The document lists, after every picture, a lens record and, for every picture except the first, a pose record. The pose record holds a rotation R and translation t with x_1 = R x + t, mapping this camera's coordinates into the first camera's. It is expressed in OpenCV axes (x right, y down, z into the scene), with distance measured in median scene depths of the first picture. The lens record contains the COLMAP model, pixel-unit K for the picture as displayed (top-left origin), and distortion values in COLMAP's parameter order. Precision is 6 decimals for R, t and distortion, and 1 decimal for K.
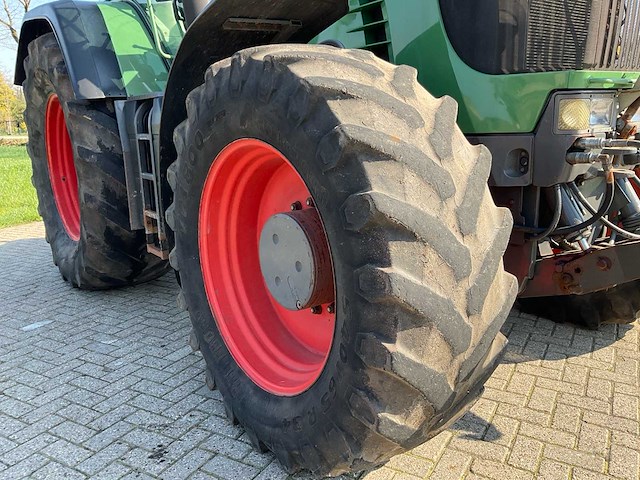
lens RADIAL K [[531.6, 0, 325.2], [0, 531.6, 239.7], [0, 0, 1]] dist [0.064922, -0.101704]
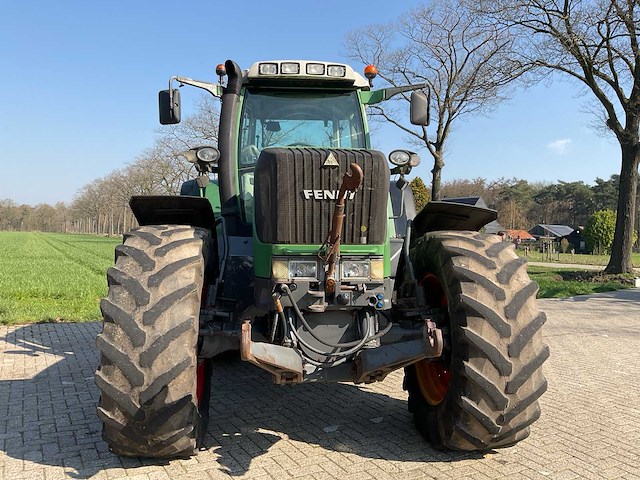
lens RADIAL K [[531.6, 0, 317.5], [0, 531.6, 241.7], [0, 0, 1]] dist [0.064922, -0.101704]
pose [[0.849904, 0.044216, -0.525079, 0.813481], [-0.156191, 0.972831, -0.170895, -0.031034], [0.503257, 0.227257, 0.833719, -0.188859]]
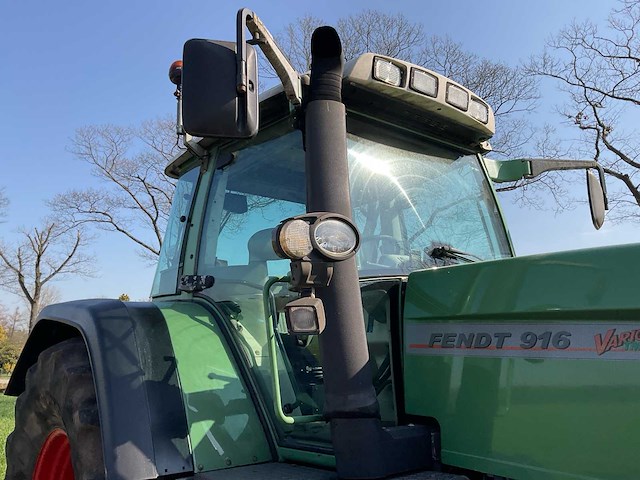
lens RADIAL K [[531.6, 0, 322.0], [0, 531.6, 238.8], [0, 0, 1]] dist [0.064922, -0.101704]
pose [[0.999580, 0.026873, 0.010818, -0.245802], [-0.019482, 0.899974, -0.435509, -0.243964], [-0.021440, 0.435116, 0.900119, 0.372441]]
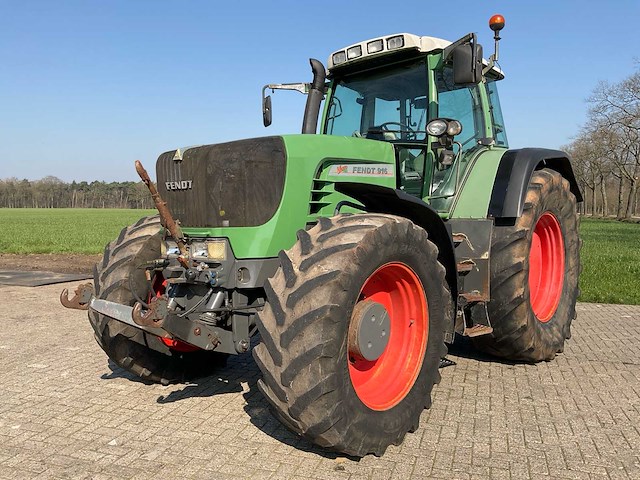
lens RADIAL K [[531.6, 0, 318.1], [0, 531.6, 240.5], [0, 0, 1]] dist [0.064922, -0.101704]
pose [[0.191143, 0.078403, -0.978426, 1.480440], [-0.227280, 0.973250, 0.033587, -0.263912], [0.954886, 0.215957, 0.203850, 0.652121]]
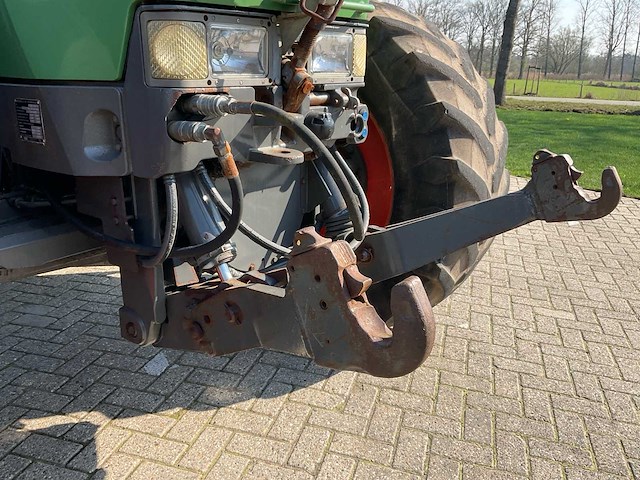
lens RADIAL K [[531.6, 0, 314.6], [0, 531.6, 235.4], [0, 0, 1]] dist [0.064922, -0.101704]
pose [[0.975690, -0.021393, 0.218107, 0.272792], [0.003007, 0.996438, 0.084281, -0.051260], [-0.219133, -0.081576, 0.972279, 0.238415]]
